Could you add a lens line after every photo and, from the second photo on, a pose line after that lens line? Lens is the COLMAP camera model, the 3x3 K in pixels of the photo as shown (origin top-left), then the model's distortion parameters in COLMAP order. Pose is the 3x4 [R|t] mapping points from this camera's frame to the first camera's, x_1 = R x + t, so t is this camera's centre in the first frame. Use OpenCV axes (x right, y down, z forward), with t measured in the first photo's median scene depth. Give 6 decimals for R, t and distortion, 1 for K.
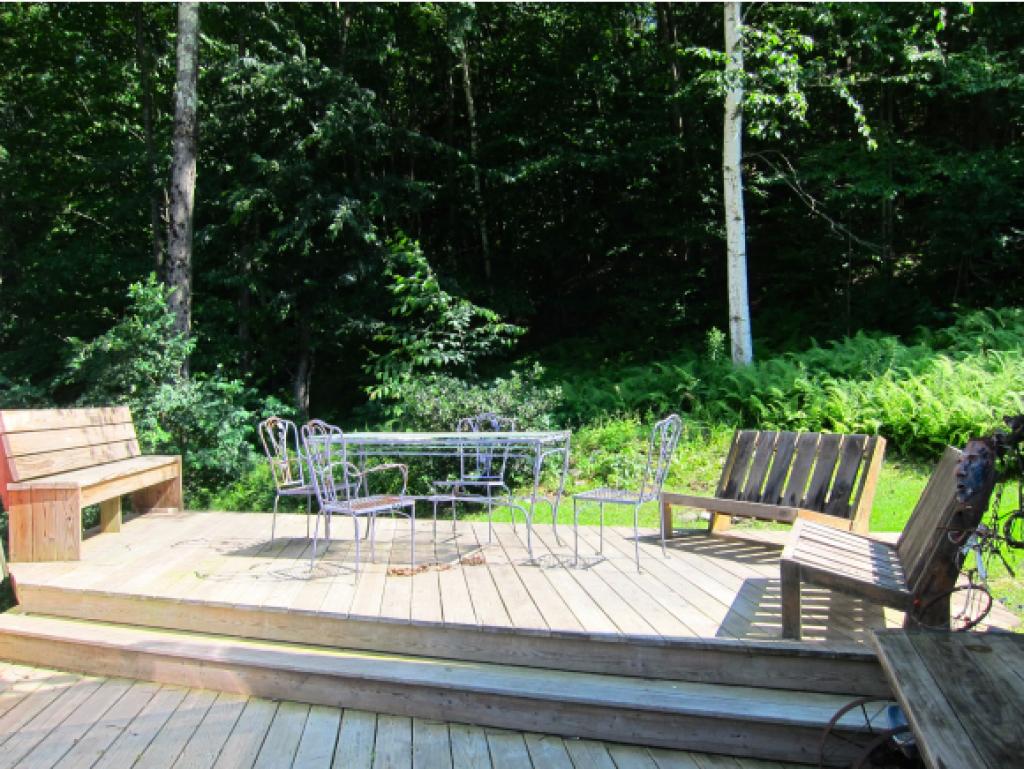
lens RADIAL K [[882.8, 0, 512.0], [0, 882.8, 384.5], [0, 0, 1]] dist [-0.063846, 0.013864]
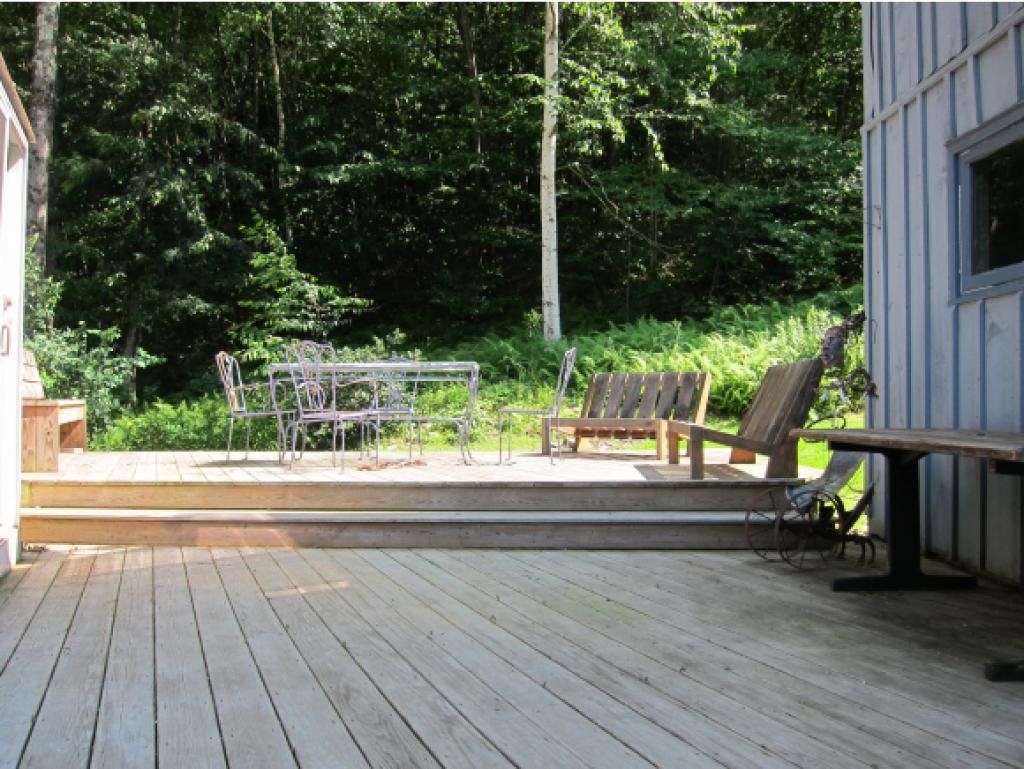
lens RADIAL K [[848.7, 0, 512.0], [0, 848.7, 384.5], [0, 0, 1]] dist [-0.067420, 0.008868]
pose [[0.956482, 0.016978, 0.291297, -0.149502], [-0.014968, 0.999846, -0.009129, 0.054538], [-0.291407, 0.004372, 0.956589, -0.106310]]
